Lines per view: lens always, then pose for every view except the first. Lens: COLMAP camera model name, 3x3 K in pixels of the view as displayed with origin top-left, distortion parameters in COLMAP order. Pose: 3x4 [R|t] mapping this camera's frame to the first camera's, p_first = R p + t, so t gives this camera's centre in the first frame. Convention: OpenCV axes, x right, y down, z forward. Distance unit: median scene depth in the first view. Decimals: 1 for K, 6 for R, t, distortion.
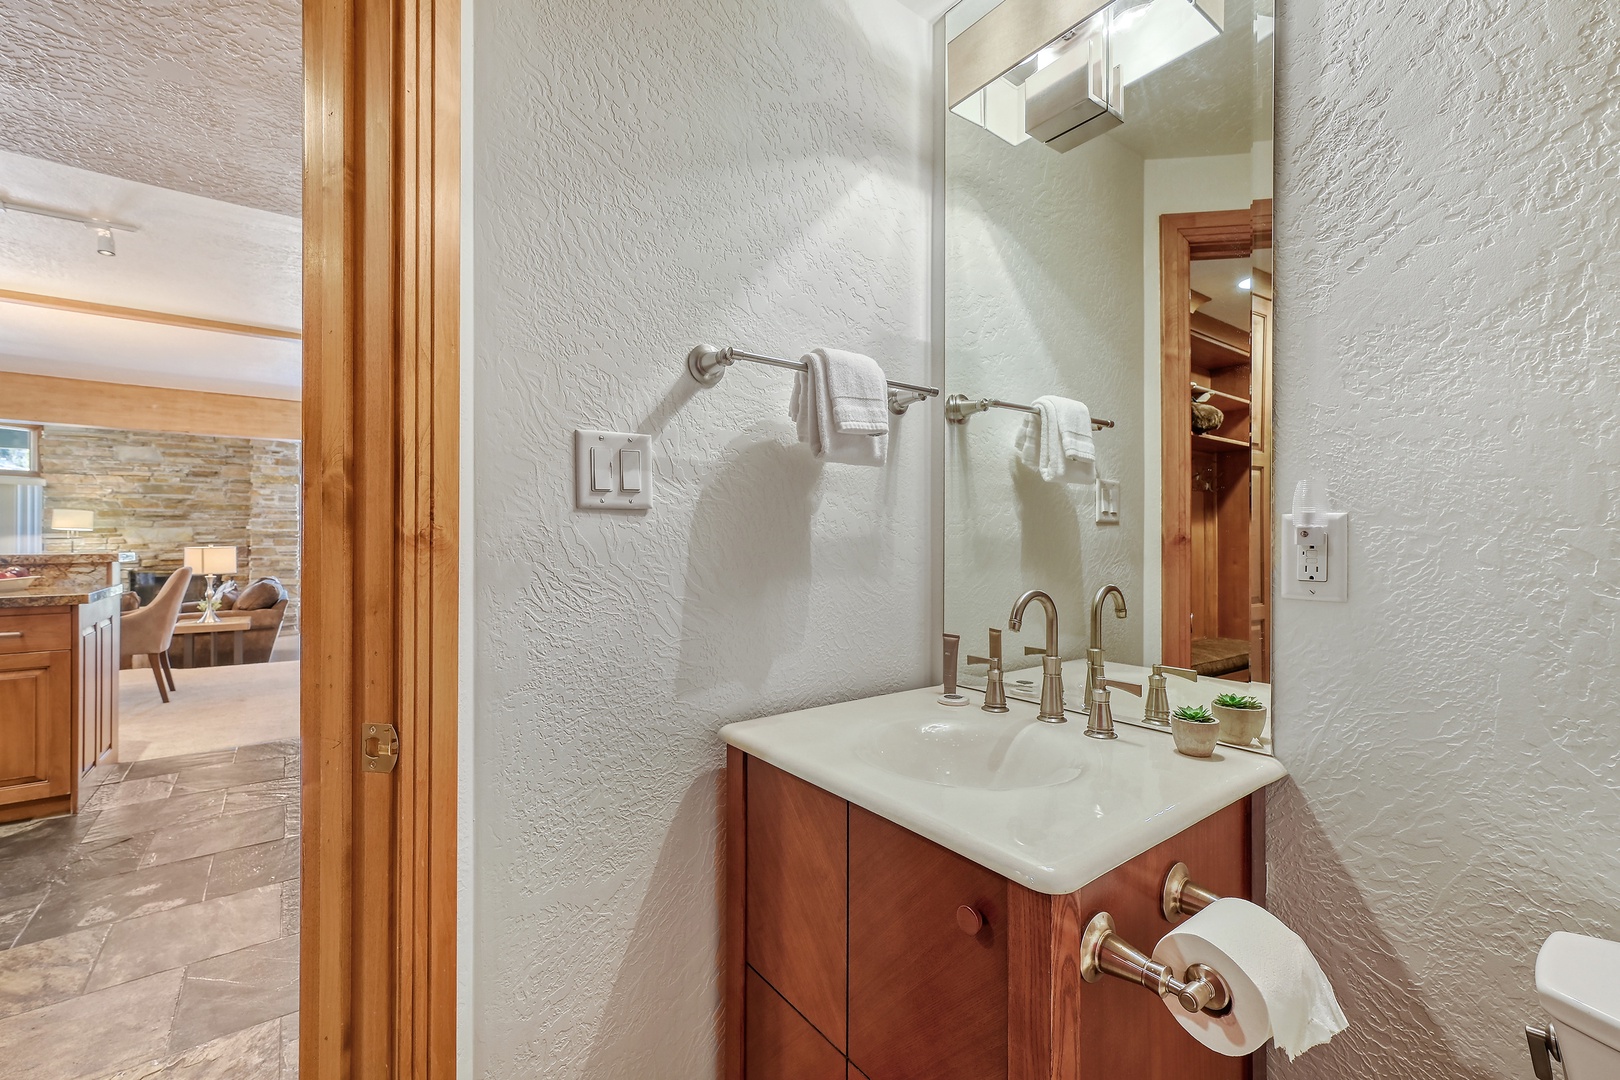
lens RADIAL K [[680.1, 0, 807.8], [0, 680.1, 533.8], [0, 0, 1]] dist [0.002750, 0.000506]
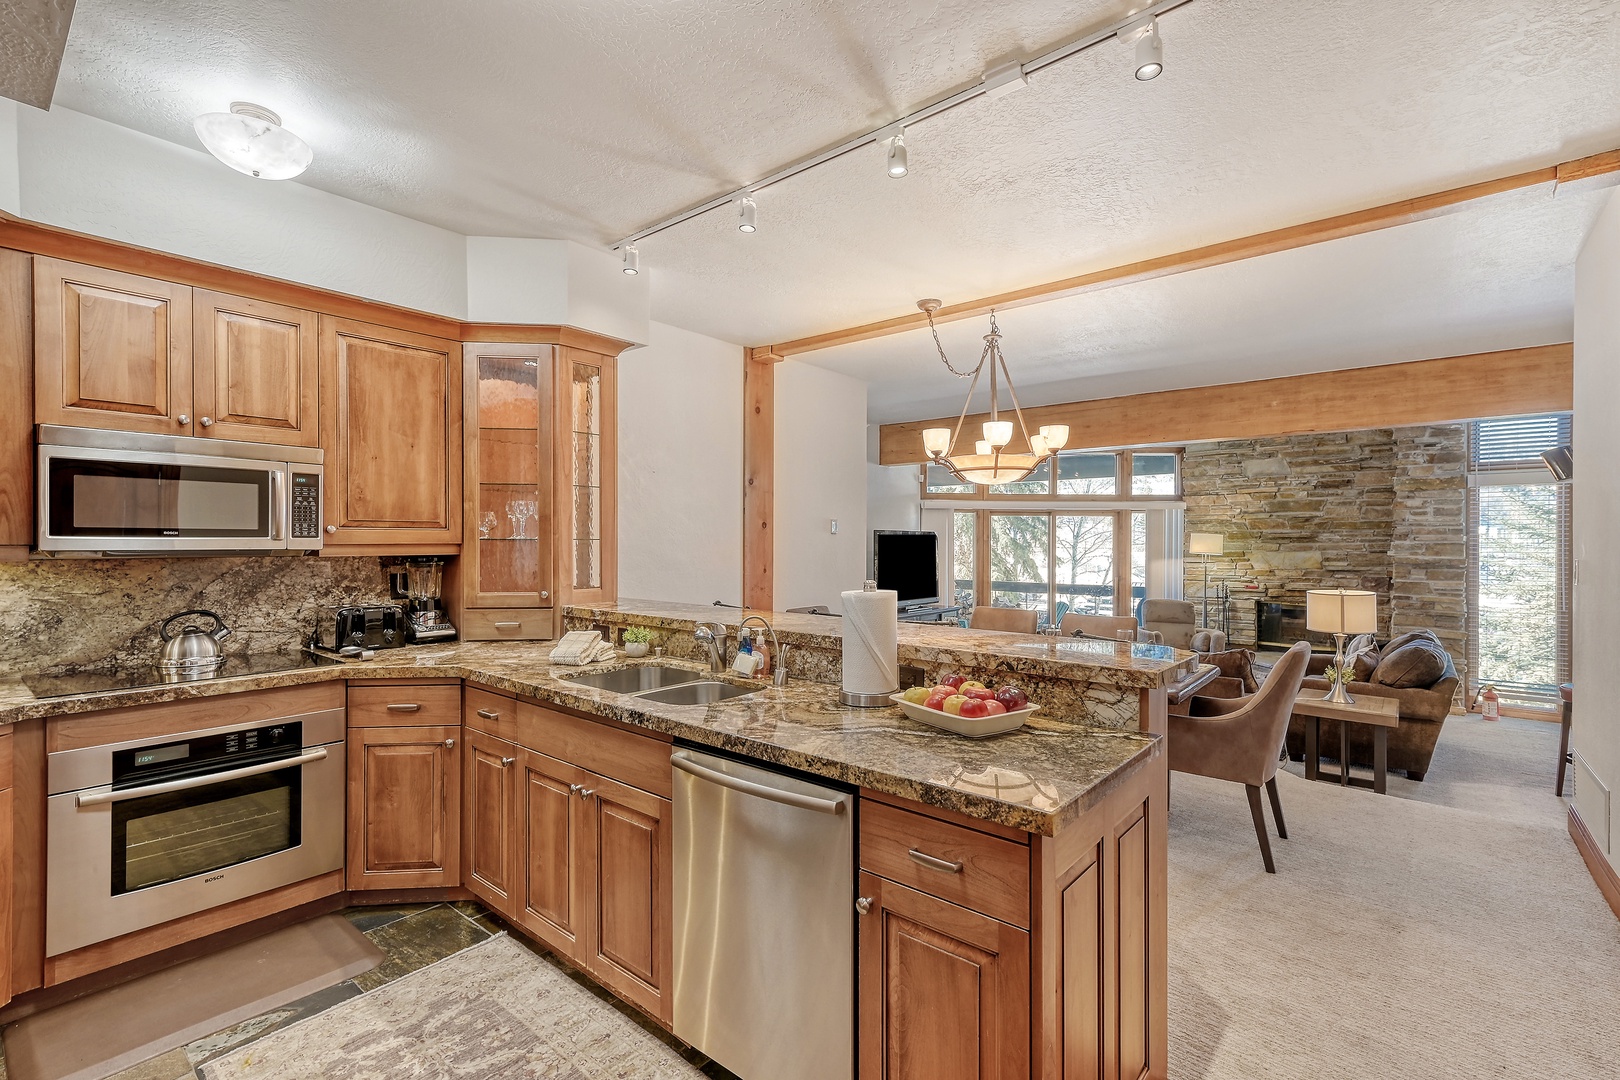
lens RADIAL K [[729.8, 0, 813.5], [0, 729.8, 543.3], [0, 0, 1]] dist [0.010975, 0.000035]
pose [[0.223933, 0.002619, -0.974601, -0.204801], [-0.000187, 0.999996, 0.002644, -0.023117], [0.974604, -0.000410, 0.223933, 0.236609]]
